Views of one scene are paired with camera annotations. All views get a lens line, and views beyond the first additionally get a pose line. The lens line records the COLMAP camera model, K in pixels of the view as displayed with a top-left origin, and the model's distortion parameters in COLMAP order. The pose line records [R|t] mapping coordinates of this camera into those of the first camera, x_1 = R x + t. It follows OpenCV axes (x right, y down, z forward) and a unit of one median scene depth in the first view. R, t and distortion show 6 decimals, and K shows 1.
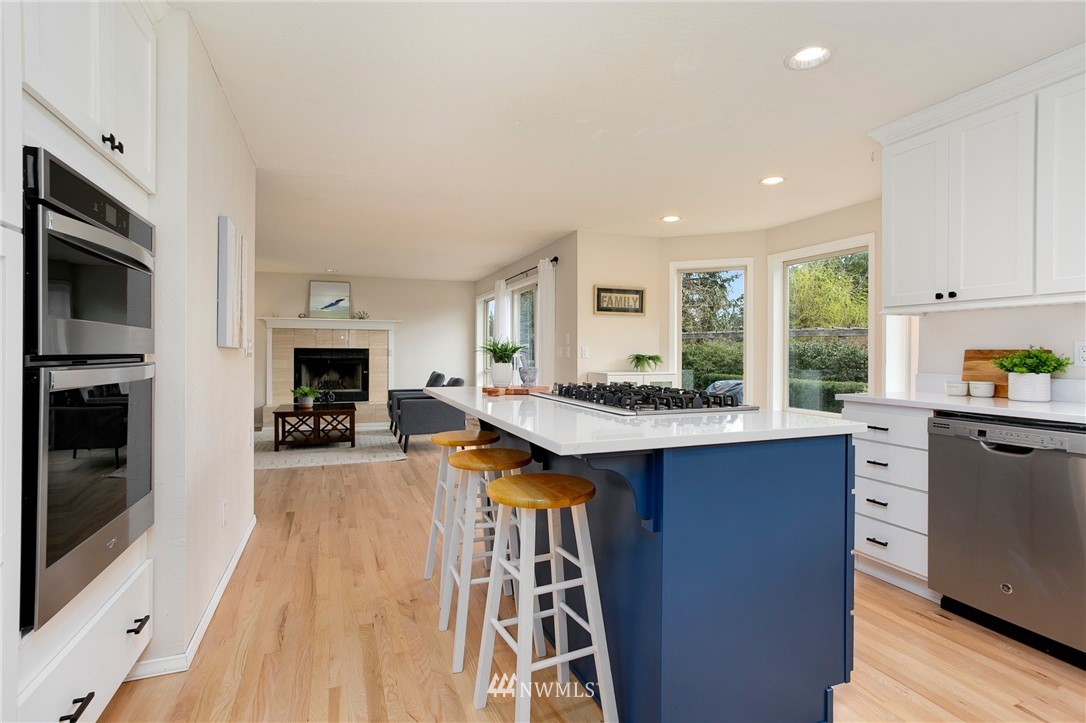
lens RADIAL K [[543.8, 0, 532.0], [0, 543.8, 350.0], [0, 0, 1]] dist [-0.004525, 0.005859]
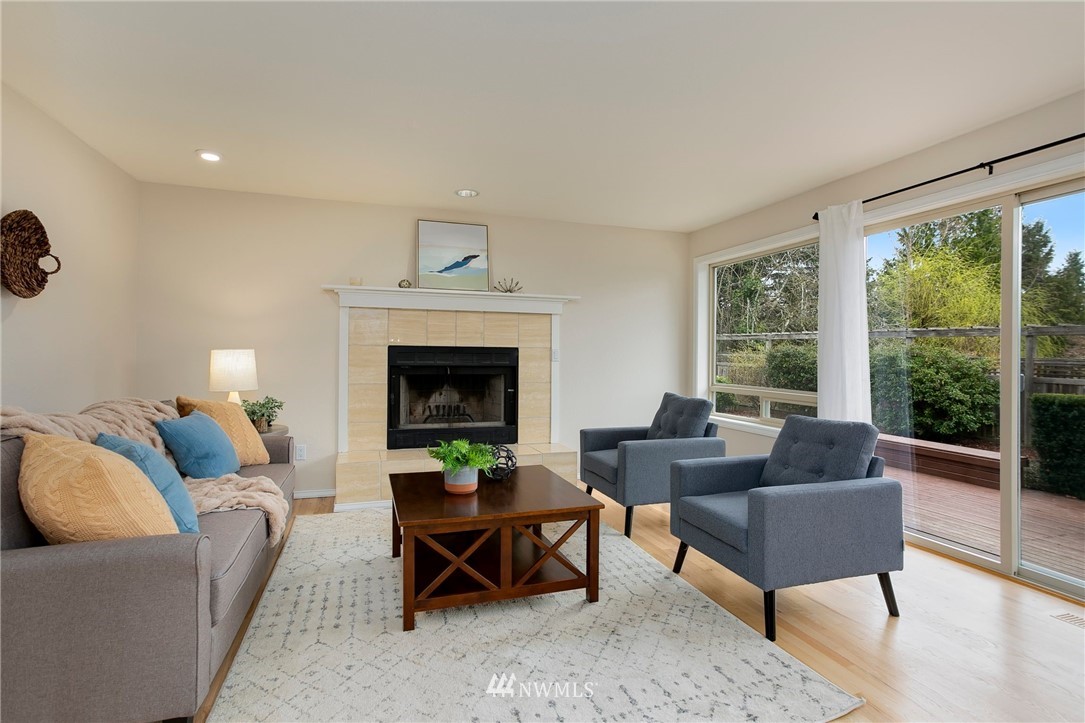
lens RADIAL K [[543.3, 0, 538.5], [0, 543.3, 356.4], [0, 0, 1]] dist [-0.004525, 0.005859]
pose [[0.999595, 0.008032, -0.027316, -0.270361], [-0.007762, 0.999920, 0.009977, 0.000634], [0.027394, -0.009761, 0.999577, 0.463809]]
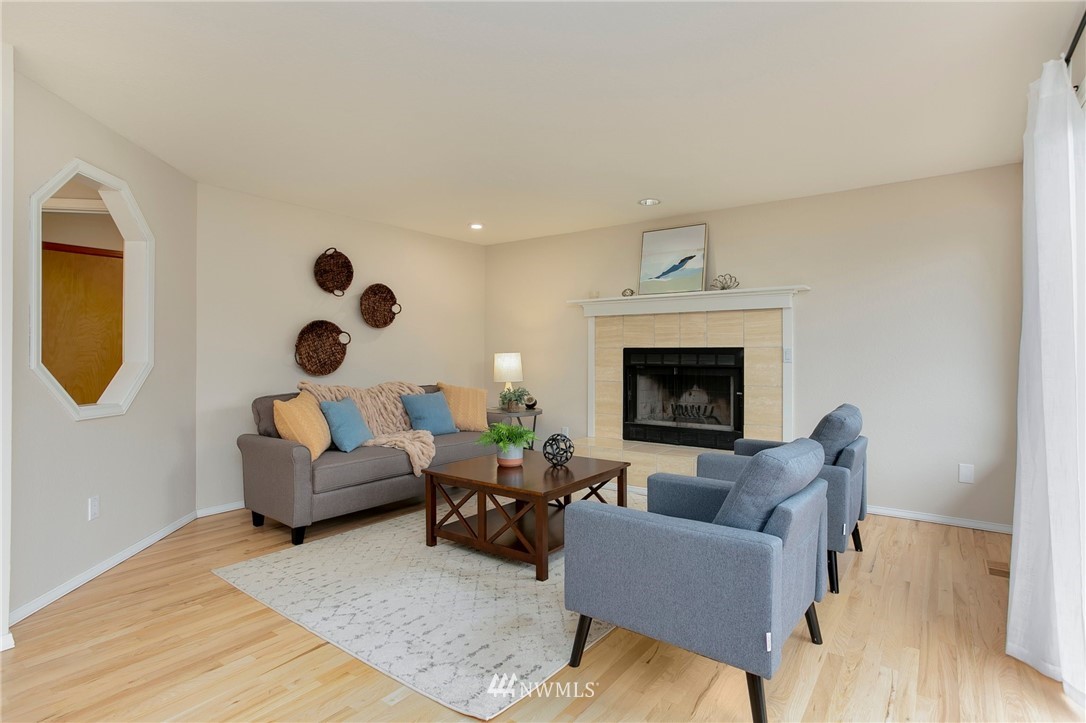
lens RADIAL K [[543.8, 0, 534.8], [0, 543.8, 354.5], [0, 0, 1]] dist [-0.004525, 0.005859]
pose [[0.550048, -0.000590, -0.835133, 0.013432], [0.006202, 0.999975, 0.003378, 0.001025], [0.835110, -0.007037, 0.550038, 0.573564]]
